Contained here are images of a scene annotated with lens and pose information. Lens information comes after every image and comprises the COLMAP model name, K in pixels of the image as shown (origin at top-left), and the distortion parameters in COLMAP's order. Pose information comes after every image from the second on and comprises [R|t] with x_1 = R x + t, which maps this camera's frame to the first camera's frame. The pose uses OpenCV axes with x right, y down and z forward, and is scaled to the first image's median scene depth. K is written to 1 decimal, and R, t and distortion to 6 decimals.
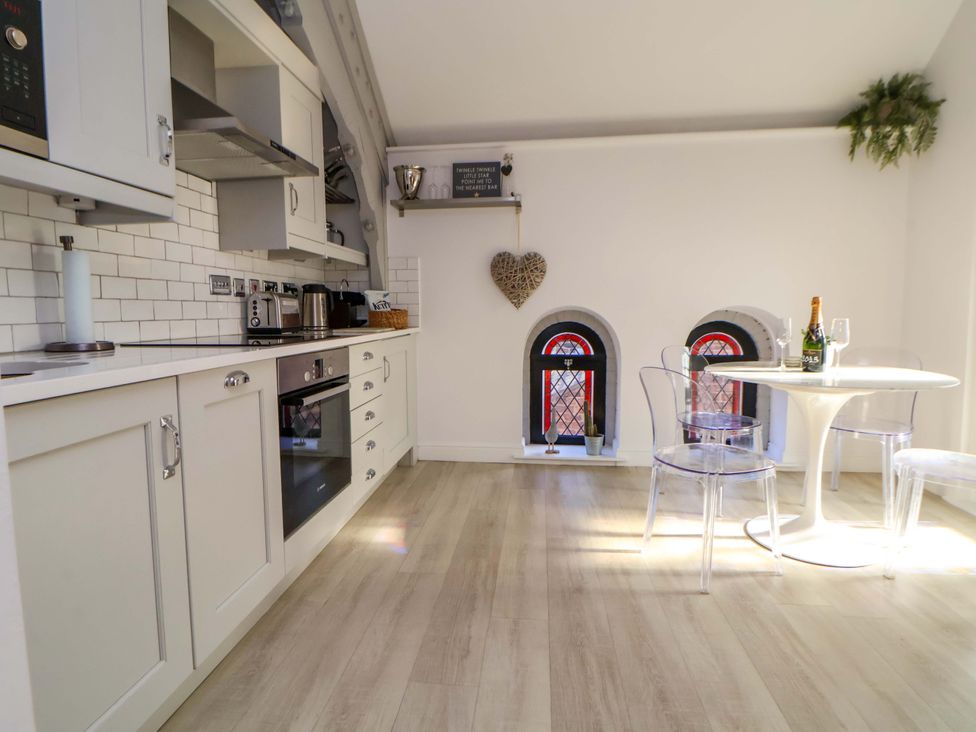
lens RADIAL K [[516.2, 0, 485.5], [0, 516.2, 352.6], [0, 0, 1]] dist [-0.001540, -0.014273]
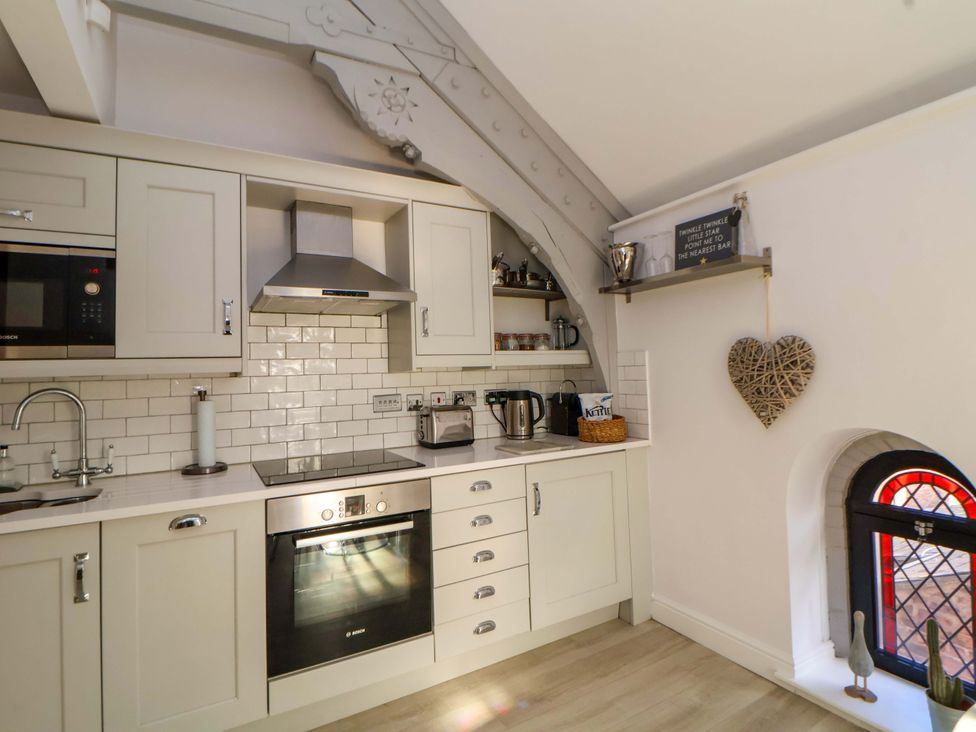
lens RADIAL K [[504.9, 0, 478.1], [0, 504.9, 346.9], [0, 0, 1]] dist [0.001672, -0.011991]
pose [[0.583582, -0.054114, -0.810249, 0.387863], [-0.039230, 0.994734, -0.094690, -0.119936], [0.811106, 0.087046, 0.578386, 0.388942]]
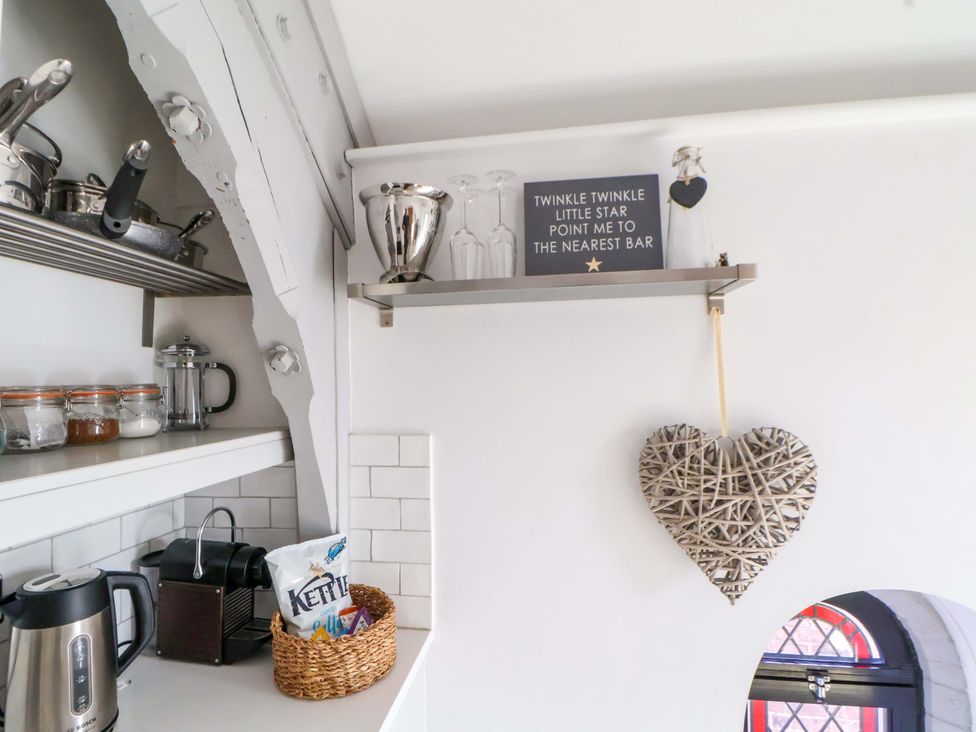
lens RADIAL K [[502.0, 0, 482.4], [0, 502.0, 353.5], [0, 0, 1]] dist [0.001164, -0.013579]
pose [[0.999108, -0.013132, -0.040129, -0.087316], [0.007924, 0.991837, -0.127266, -0.219337], [0.041473, 0.126835, 0.991056, 0.719909]]
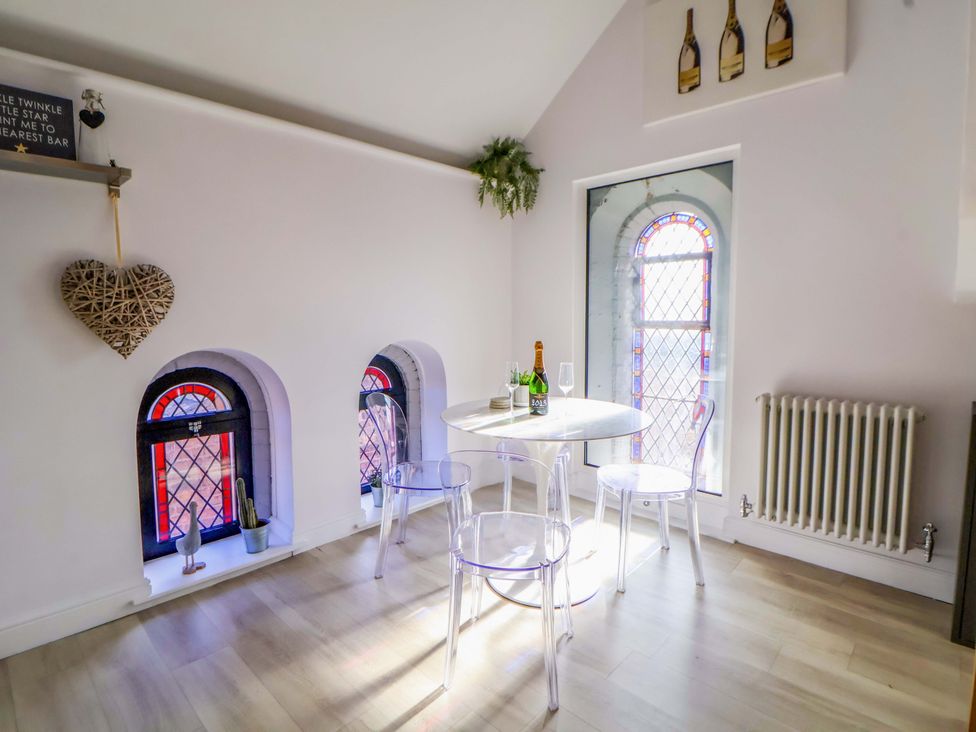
lens RADIAL K [[502.0, 0, 482.4], [0, 502.0, 353.5], [0, 0, 1]] dist [0.001164, -0.013579]
pose [[0.607054, -0.060152, 0.792381, -0.157347], [0.064182, 0.997585, 0.026560, -0.086180], [-0.792065, 0.034733, 0.609448, 0.351619]]
